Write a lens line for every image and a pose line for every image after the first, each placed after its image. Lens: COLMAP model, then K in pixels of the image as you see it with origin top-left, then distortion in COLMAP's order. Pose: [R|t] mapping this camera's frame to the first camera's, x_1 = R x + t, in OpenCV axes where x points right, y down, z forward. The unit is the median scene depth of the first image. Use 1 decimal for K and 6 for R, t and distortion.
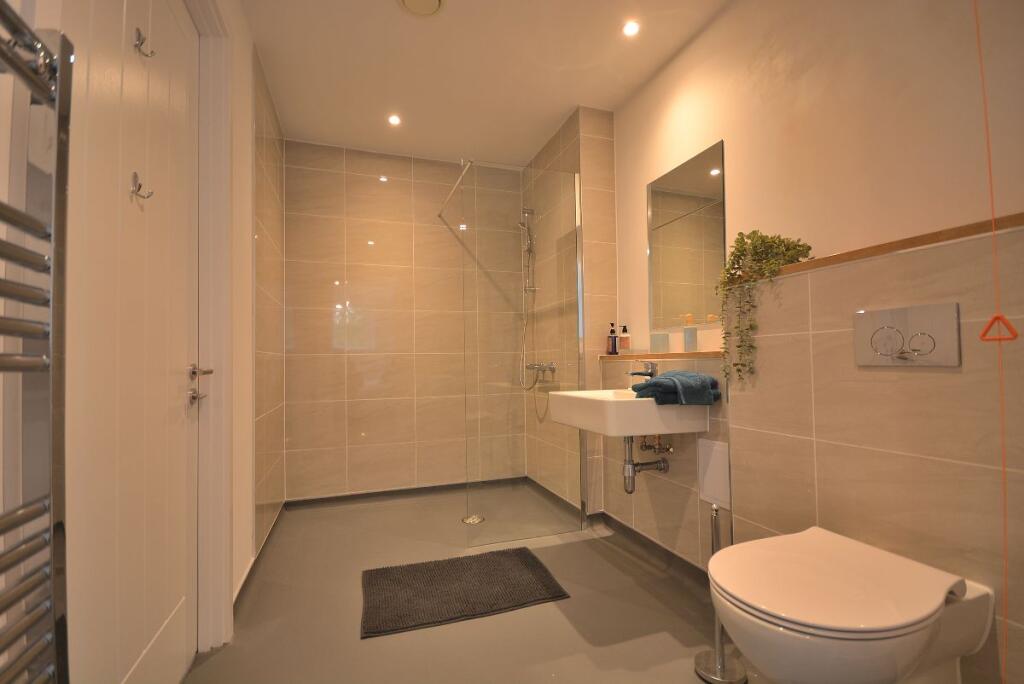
lens RADIAL K [[448.5, 0, 509.5], [0, 448.5, 347.1], [0, 0, 1]] dist [-0.003524, -0.000557]
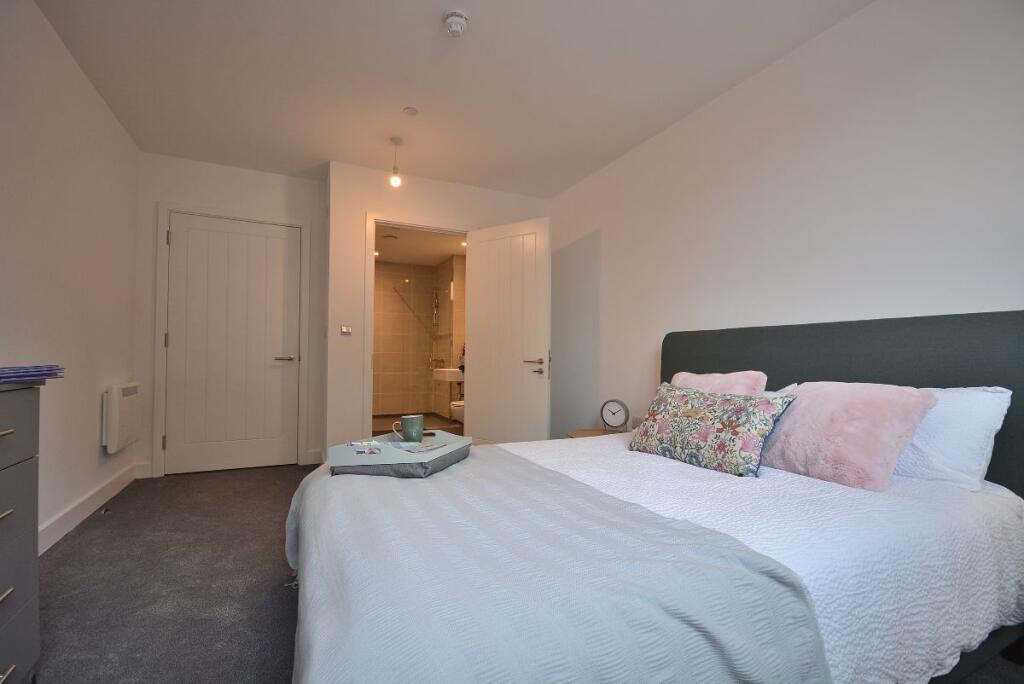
lens RADIAL K [[448.5, 0, 510.9], [0, 448.5, 347.0], [0, 0, 1]] dist [-0.003524, -0.000557]
pose [[0.992668, 0.021506, 0.118947, 0.178436], [-0.022404, 0.999730, 0.006215, -0.052045], [-0.118782, -0.008834, 0.992881, -1.410741]]
